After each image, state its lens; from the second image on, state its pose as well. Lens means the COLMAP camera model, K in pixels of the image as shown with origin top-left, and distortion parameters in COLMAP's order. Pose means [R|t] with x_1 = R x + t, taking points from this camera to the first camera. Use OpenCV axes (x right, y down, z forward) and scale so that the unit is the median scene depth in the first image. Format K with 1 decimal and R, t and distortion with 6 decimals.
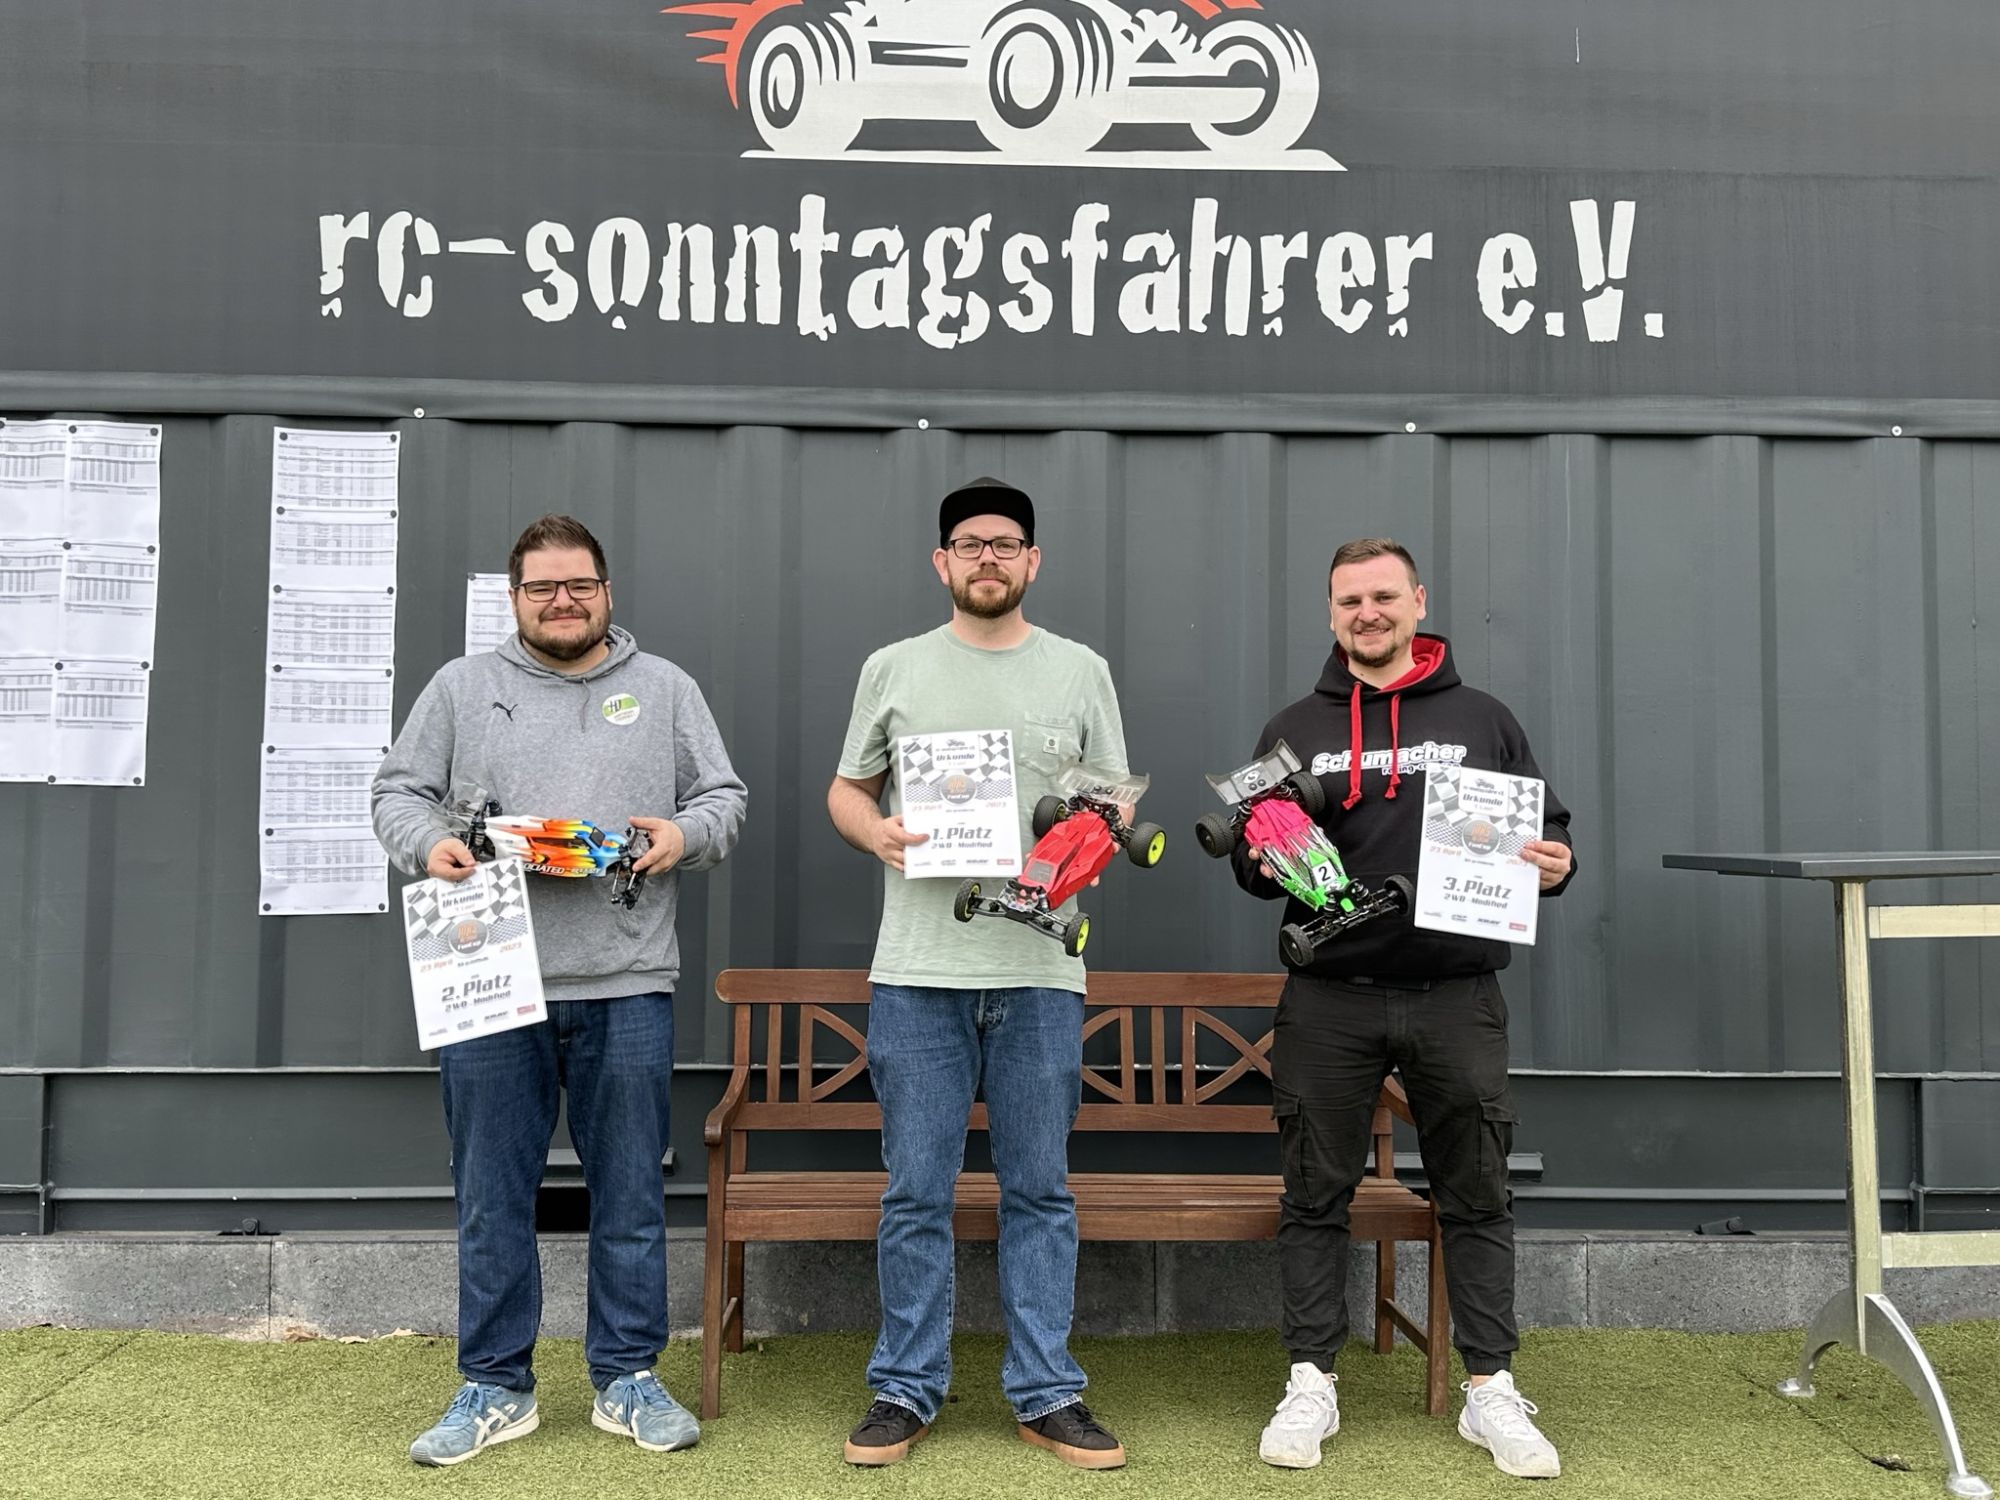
lens RADIAL K [[1871.6, 0, 1000.0], [0, 1871.6, 750.0], [0, 0, 1]] dist [0.150336, -0.288483]
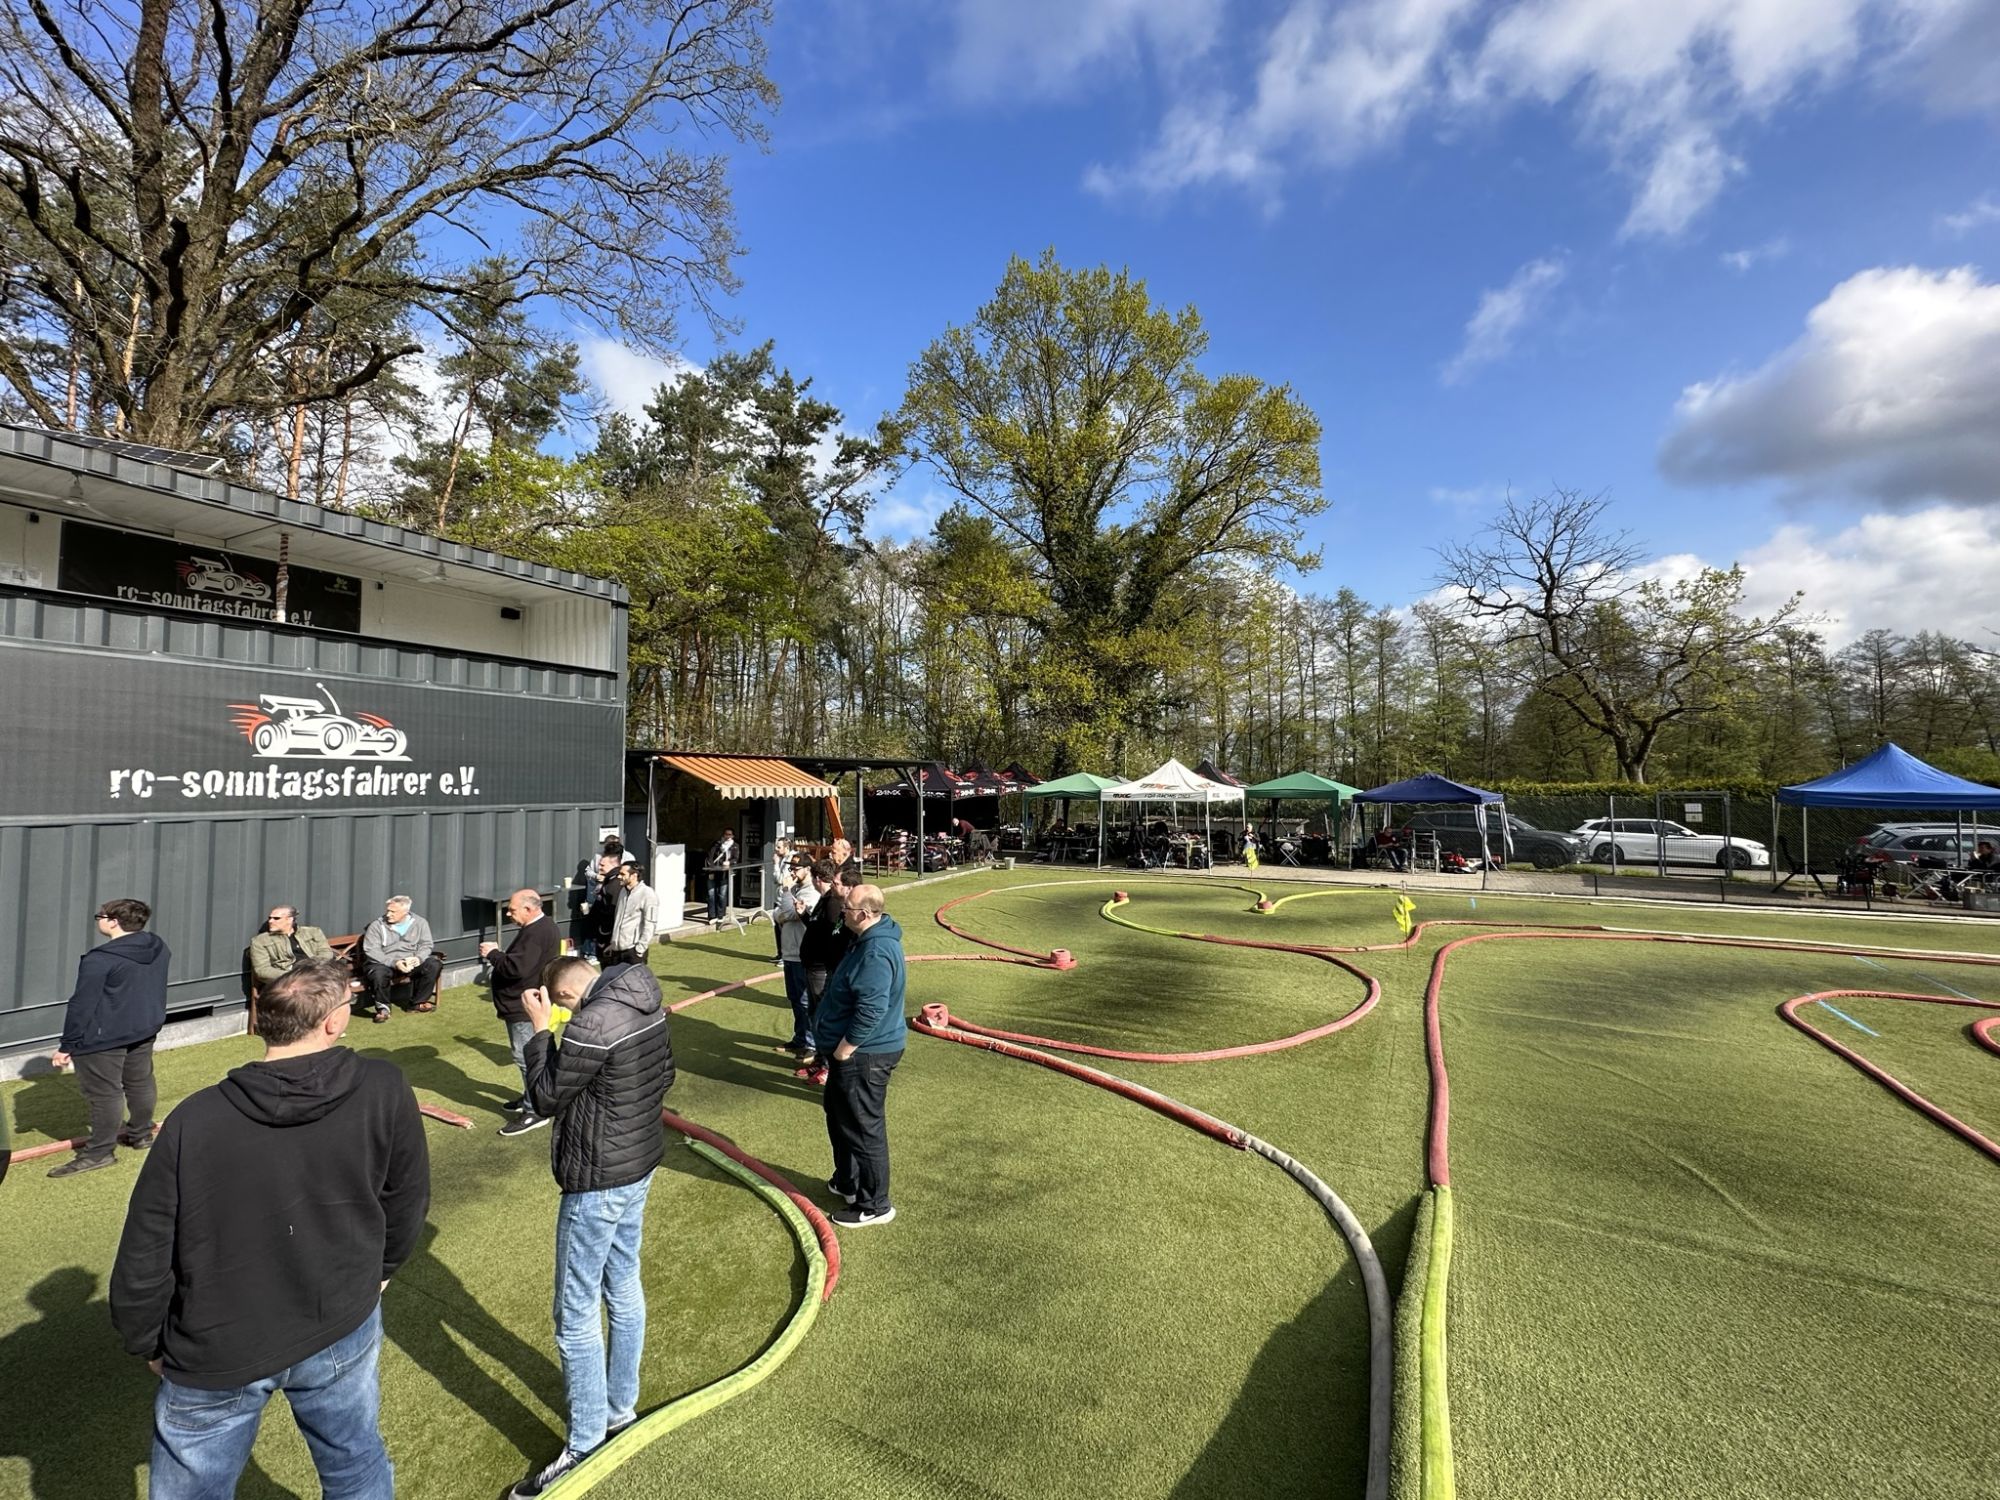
lens RADIAL K [[796.6, 0, 1004.1], [0, 796.6, 750.4], [0, 0, 1]] dist [-0.001243, 0.000807]
pose [[0.477882, 0.031633, 0.877855, -0.895068], [-0.051083, 0.998661, -0.008178, -0.395595], [-0.876938, -0.040936, 0.478858, -1.324429]]
